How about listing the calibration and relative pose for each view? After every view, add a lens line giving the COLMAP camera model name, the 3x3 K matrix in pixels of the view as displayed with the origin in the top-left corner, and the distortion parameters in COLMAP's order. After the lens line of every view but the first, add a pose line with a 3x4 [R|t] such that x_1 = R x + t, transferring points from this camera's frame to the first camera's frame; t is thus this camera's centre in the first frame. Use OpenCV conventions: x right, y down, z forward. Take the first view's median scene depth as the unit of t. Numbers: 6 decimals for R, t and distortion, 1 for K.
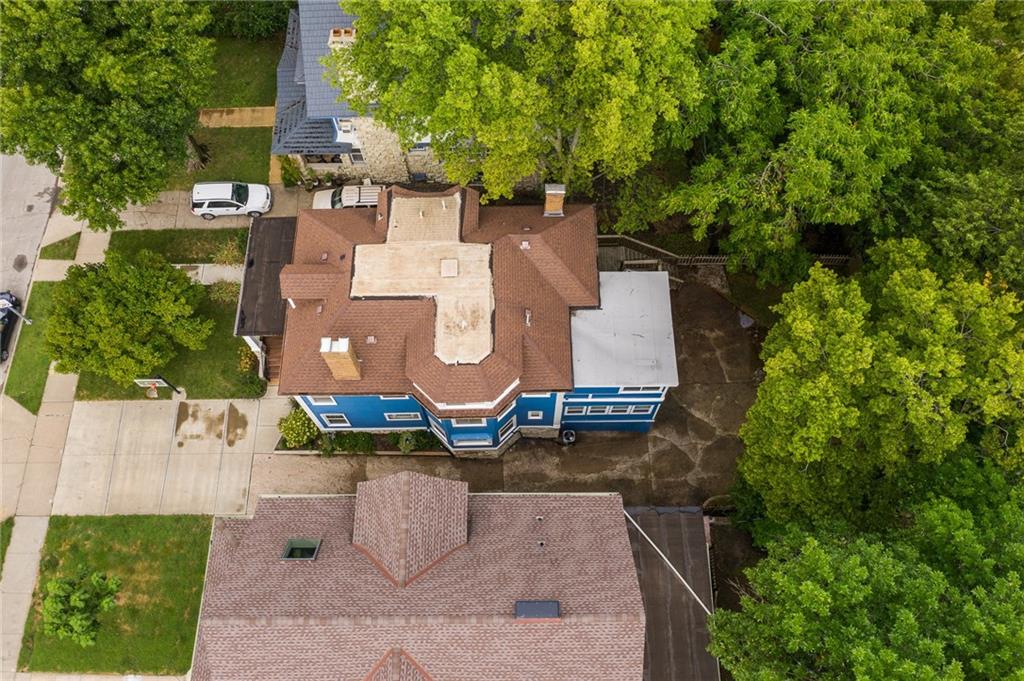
lens RADIAL K [[819.2, 0, 516.9], [0, 819.2, 342.1], [0, 0, 1]] dist [-0.005549, 0.000001]
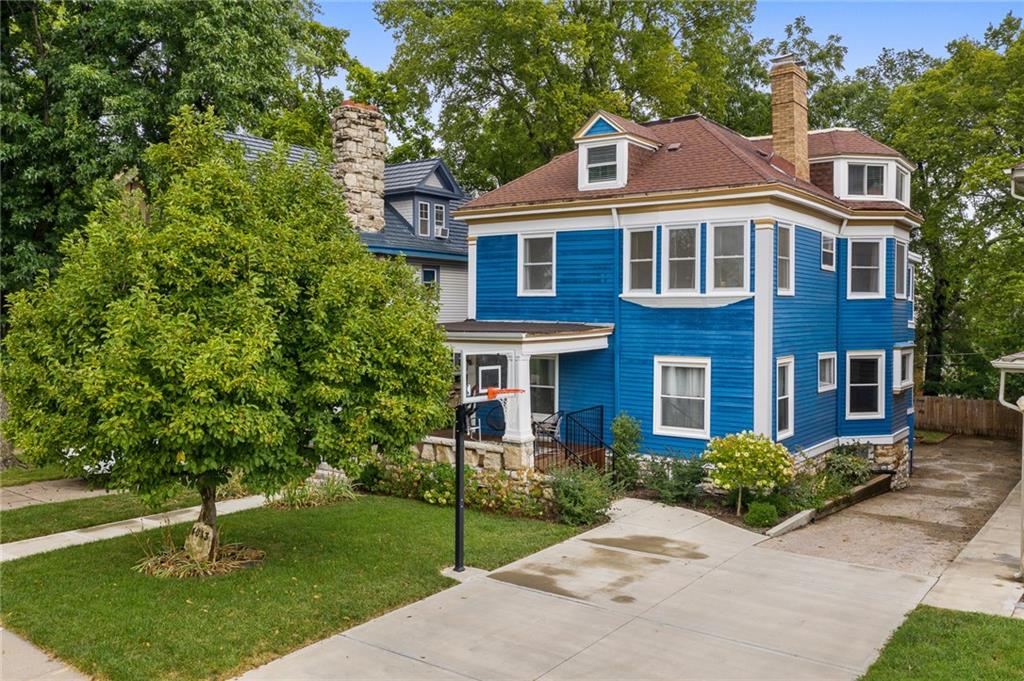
lens RADIAL K [[847.8, 0, 537.7], [0, 847.8, 338.9], [0, 0, 1]] dist [0.002389, 0.003018]
pose [[0.578558, 0.010473, 0.815574, -0.748195], [0.740327, 0.412922, -0.530482, 0.248377], [-0.342324, 0.910706, 0.231146, 0.950785]]
